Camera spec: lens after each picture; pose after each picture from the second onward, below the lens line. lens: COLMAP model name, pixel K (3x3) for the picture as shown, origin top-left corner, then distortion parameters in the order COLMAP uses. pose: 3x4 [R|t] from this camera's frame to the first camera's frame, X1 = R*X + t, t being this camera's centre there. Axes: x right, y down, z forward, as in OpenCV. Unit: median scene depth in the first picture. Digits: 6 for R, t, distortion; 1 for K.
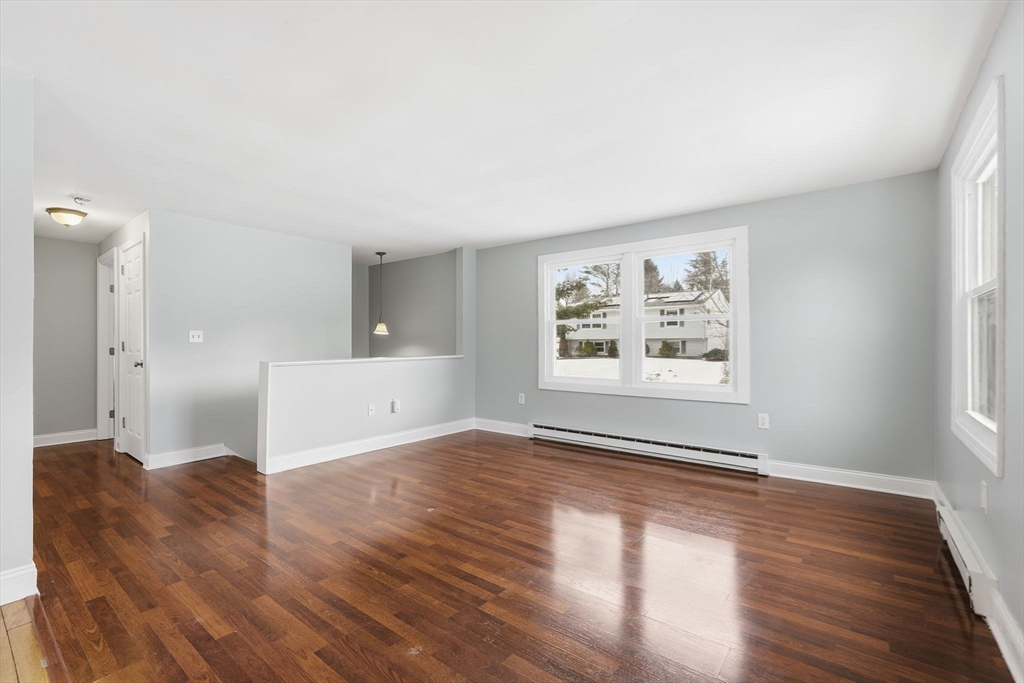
lens RADIAL K [[451.5, 0, 512.4], [0, 451.5, 343.5], [0, 0, 1]] dist [-0.010363, 0.004552]
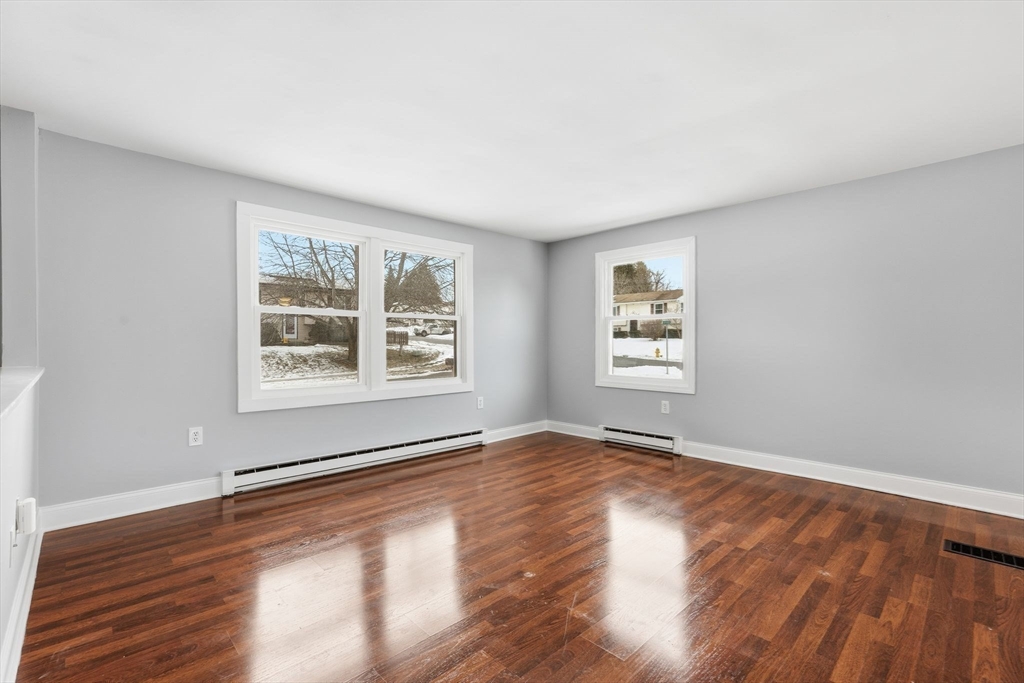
lens RADIAL K [[451.5, 0, 512.4], [0, 451.5, 343.5], [0, 0, 1]] dist [-0.010363, 0.004552]
pose [[0.138474, 0.002972, 0.990362, -0.706639], [0.001517, 0.999994, -0.003213, 0.007652], [-0.990365, 0.001947, 0.138469, 0.740662]]
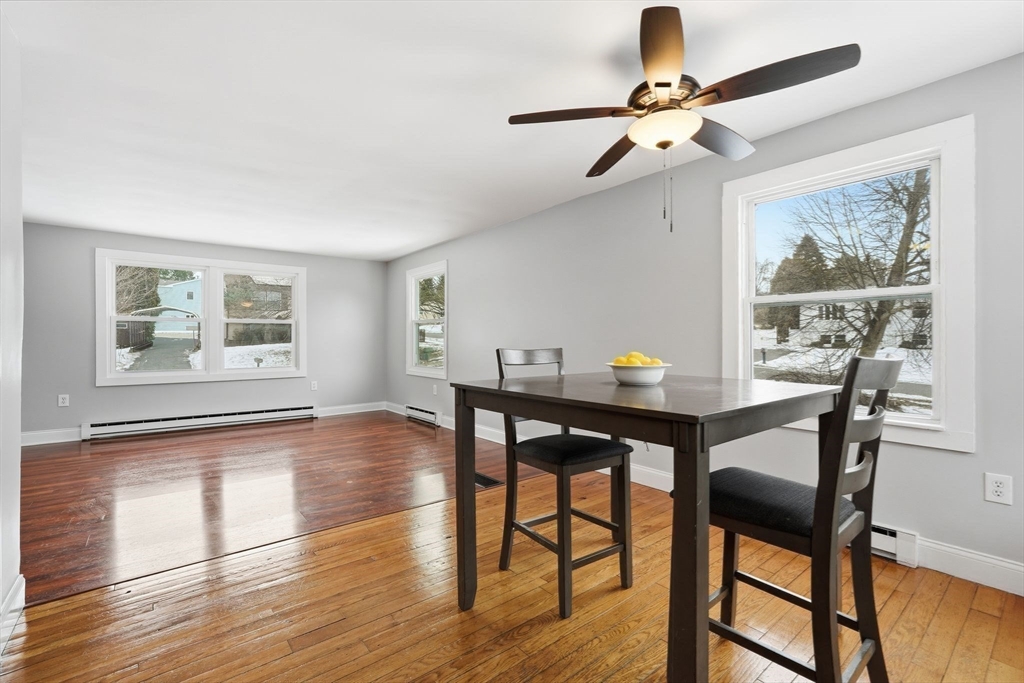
lens RADIAL K [[451.5, 0, 512.4], [0, 451.5, 343.5], [0, 0, 1]] dist [-0.010363, 0.004552]
pose [[0.225864, -0.003515, 0.974152, -0.923487], [-0.000633, 0.999993, 0.003755, 0.007343], [-0.974159, -0.001465, 0.225860, -0.101595]]
